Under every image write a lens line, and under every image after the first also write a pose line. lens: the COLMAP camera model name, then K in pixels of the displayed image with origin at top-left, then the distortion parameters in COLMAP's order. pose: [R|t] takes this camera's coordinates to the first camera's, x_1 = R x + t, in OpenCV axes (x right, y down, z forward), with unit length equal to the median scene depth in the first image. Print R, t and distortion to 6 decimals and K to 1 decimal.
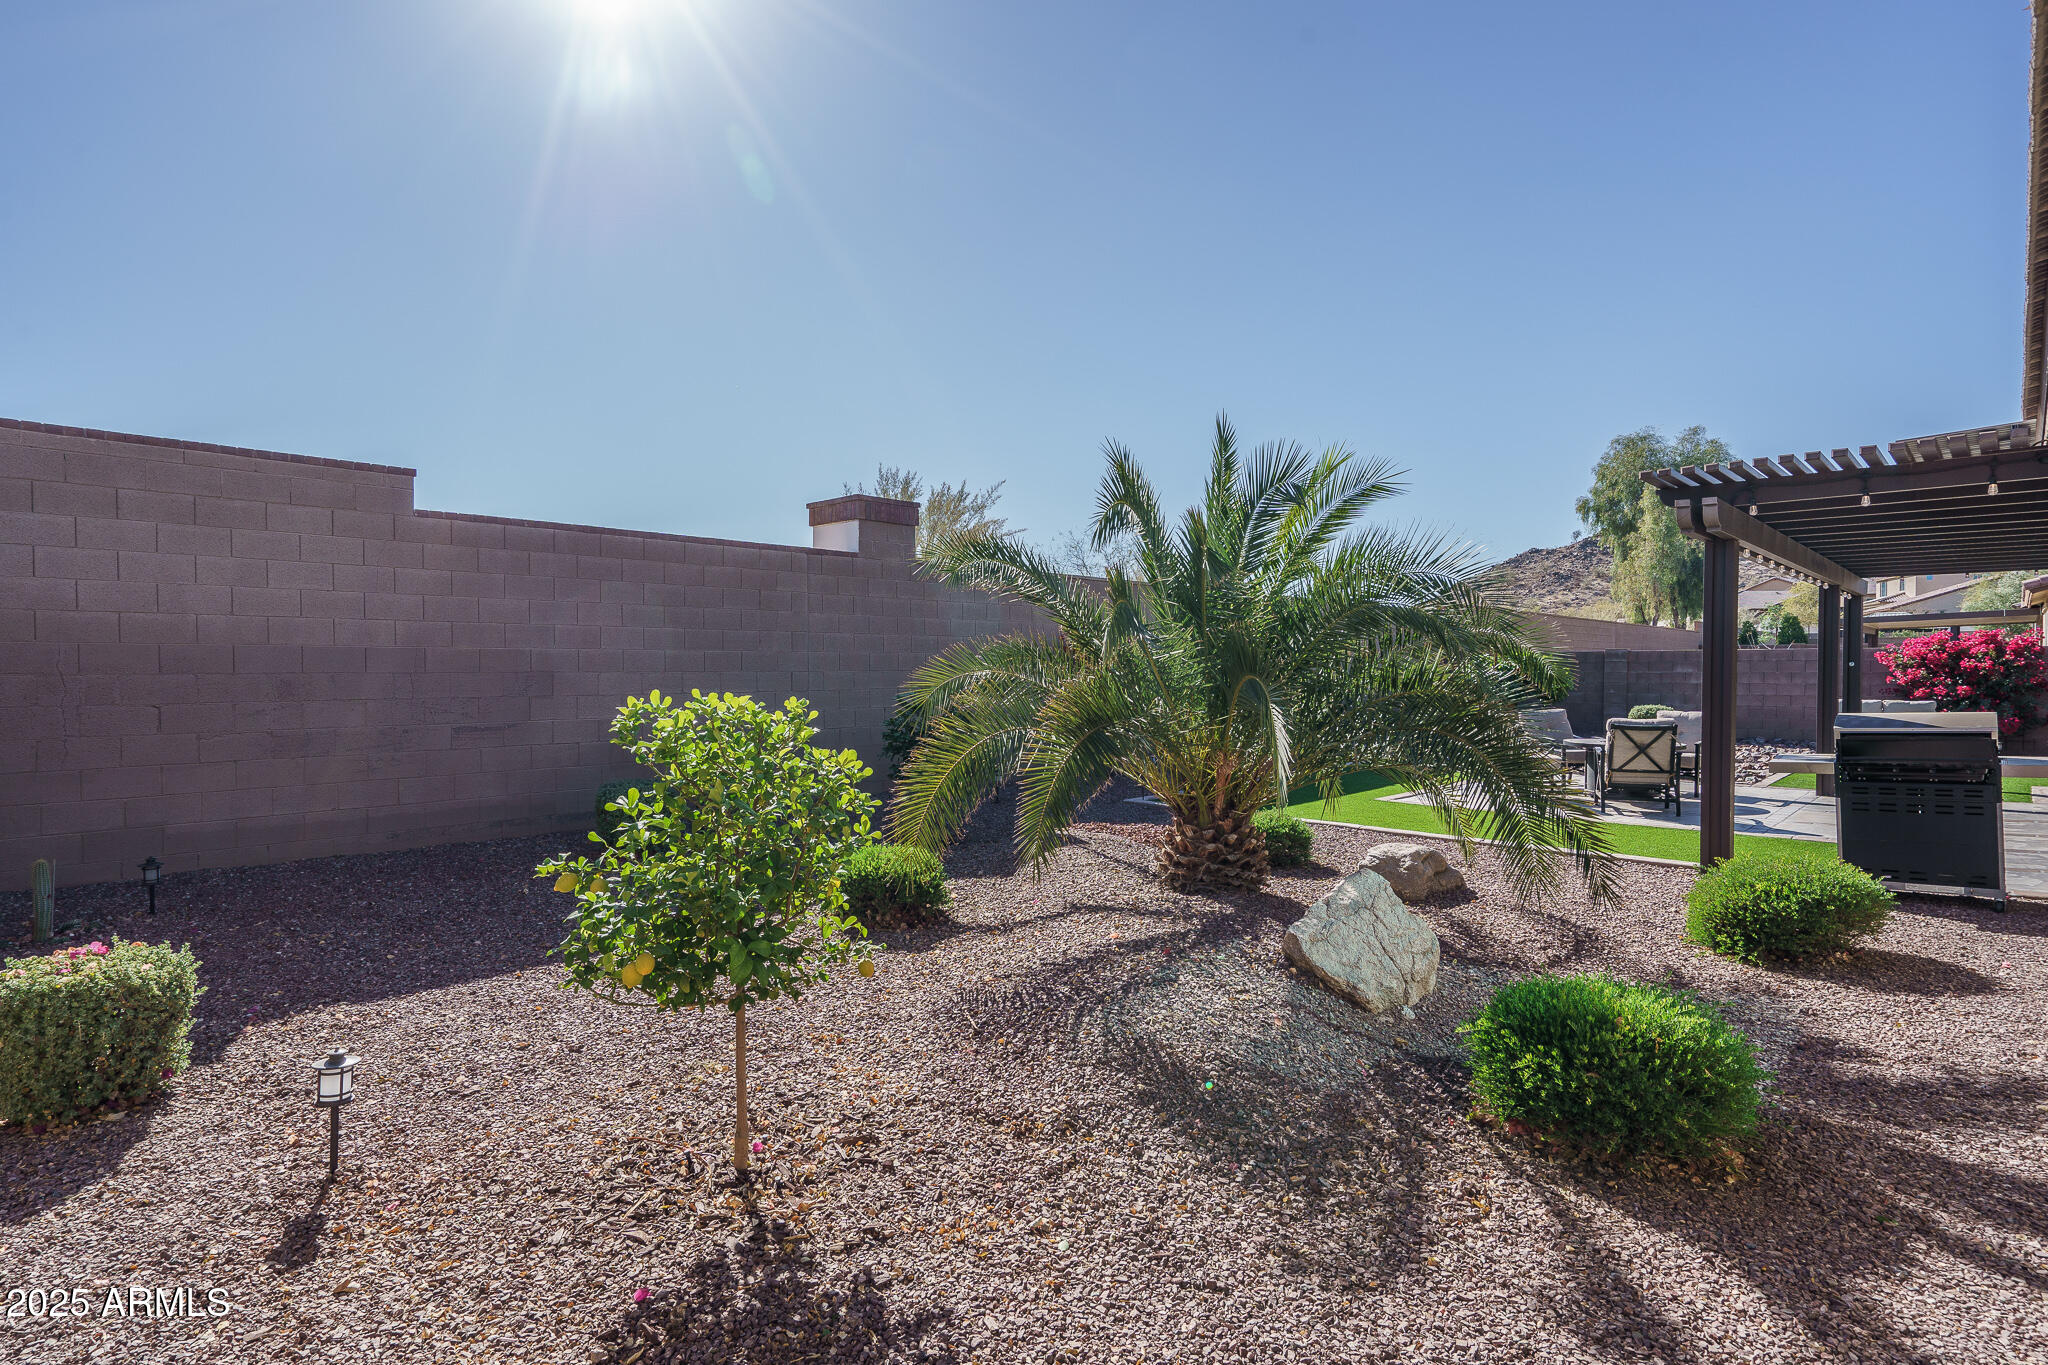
lens RADIAL K [[1078.6, 0, 1037.9], [0, 1078.6, 684.5], [0, 0, 1]] dist [-0.000373, 0.001556]
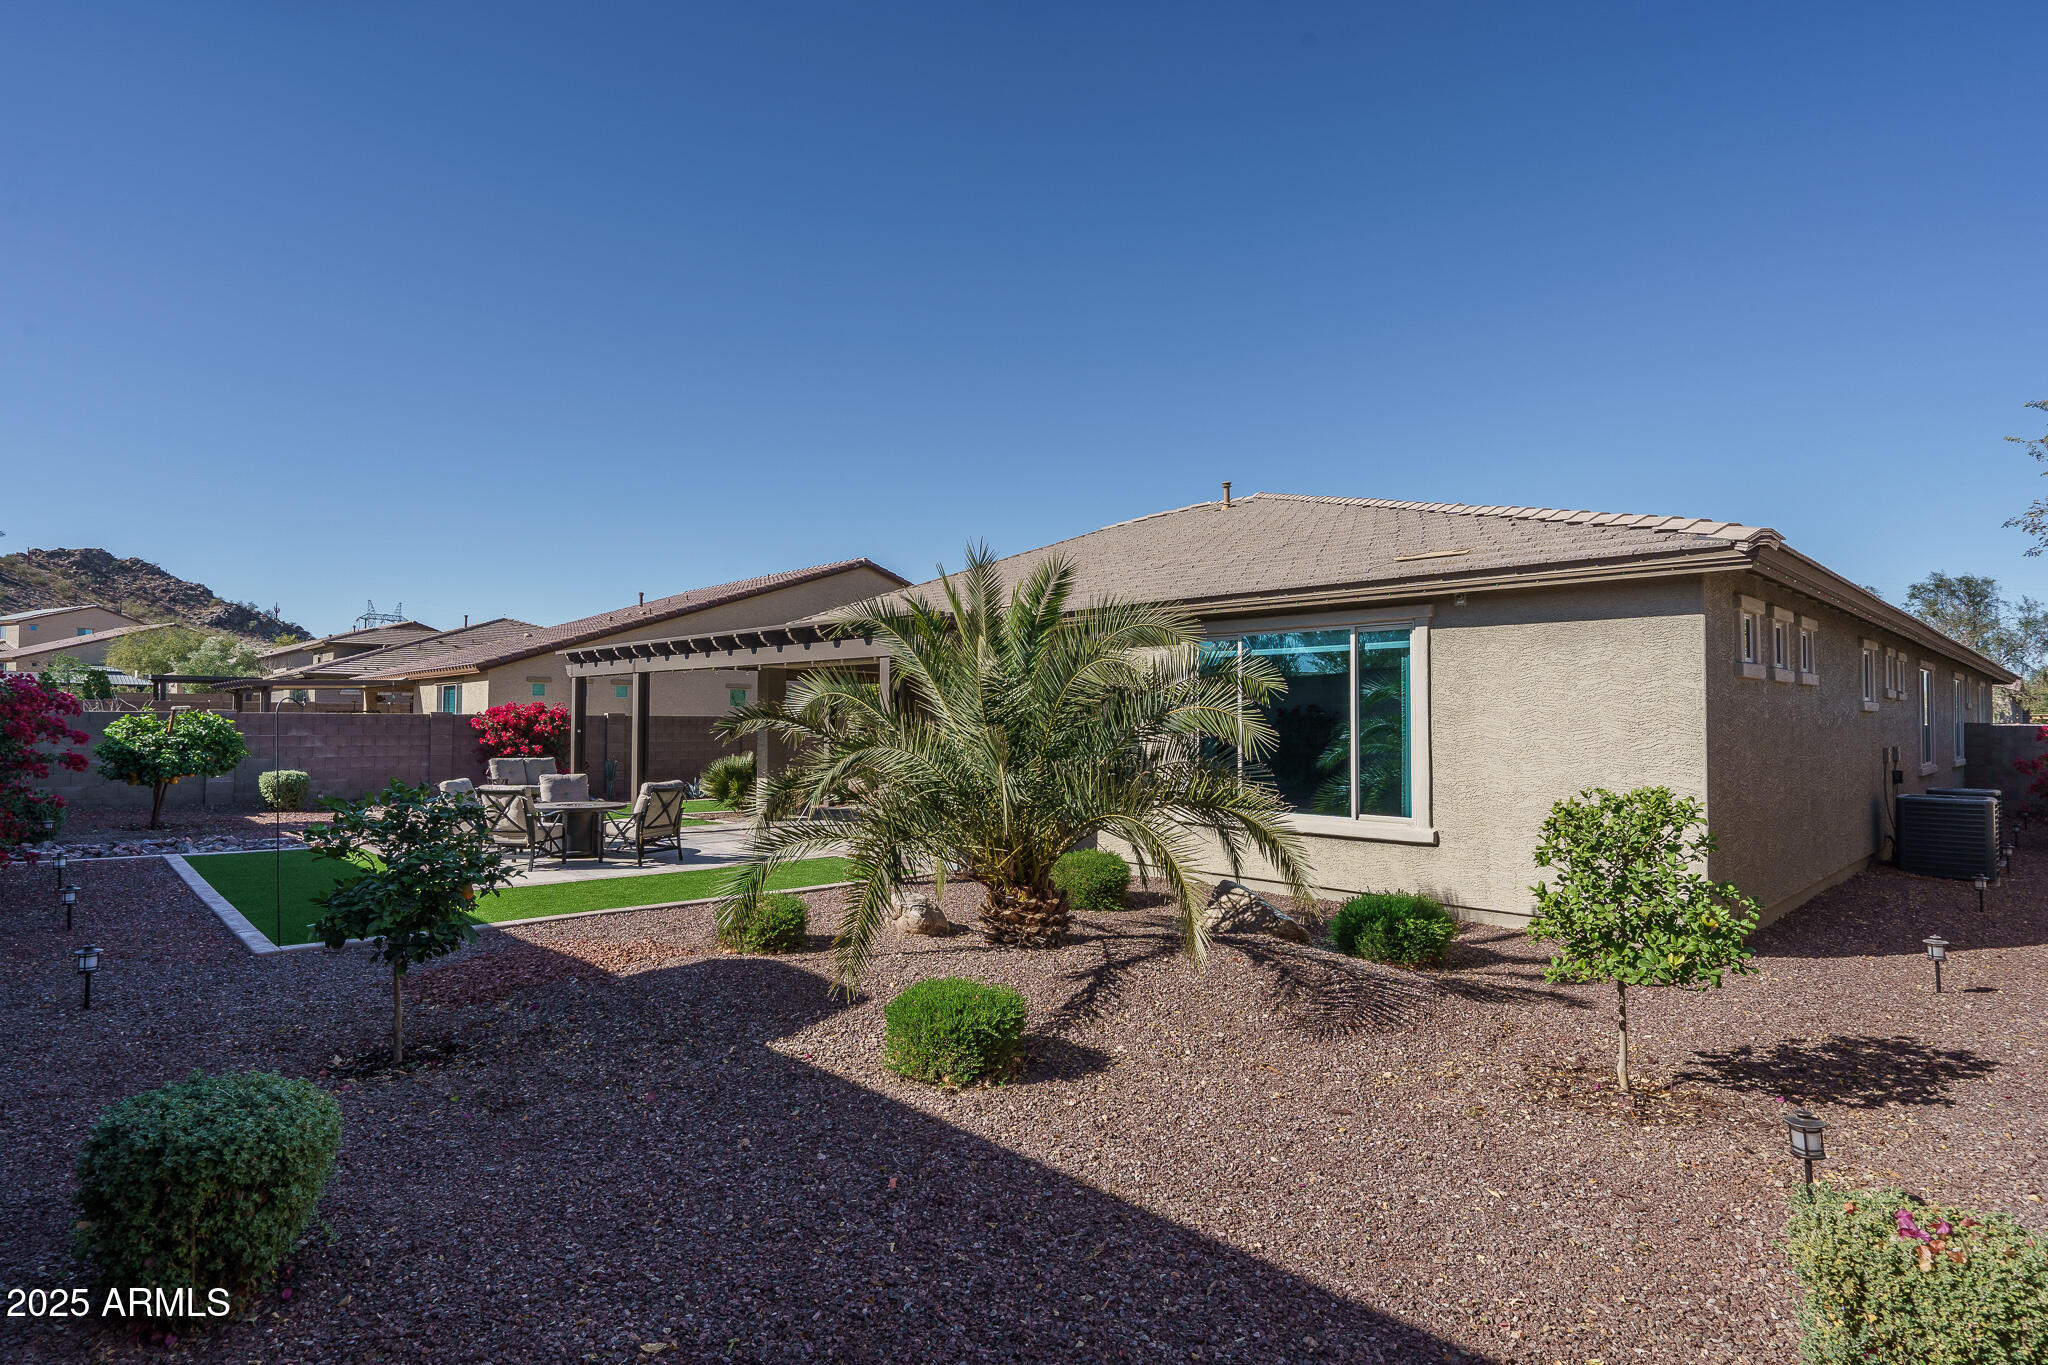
lens RADIAL K [[1078.6, 0, 1020.3], [0, 1078.6, 684.0], [0, 0, 1]] dist [-0.000373, 0.001556]
pose [[0.039505, 0.035576, 0.998586, -0.352965], [0.011160, 0.999288, -0.036042, -0.016174], [-0.999157, 0.012568, 0.039079, 0.339750]]
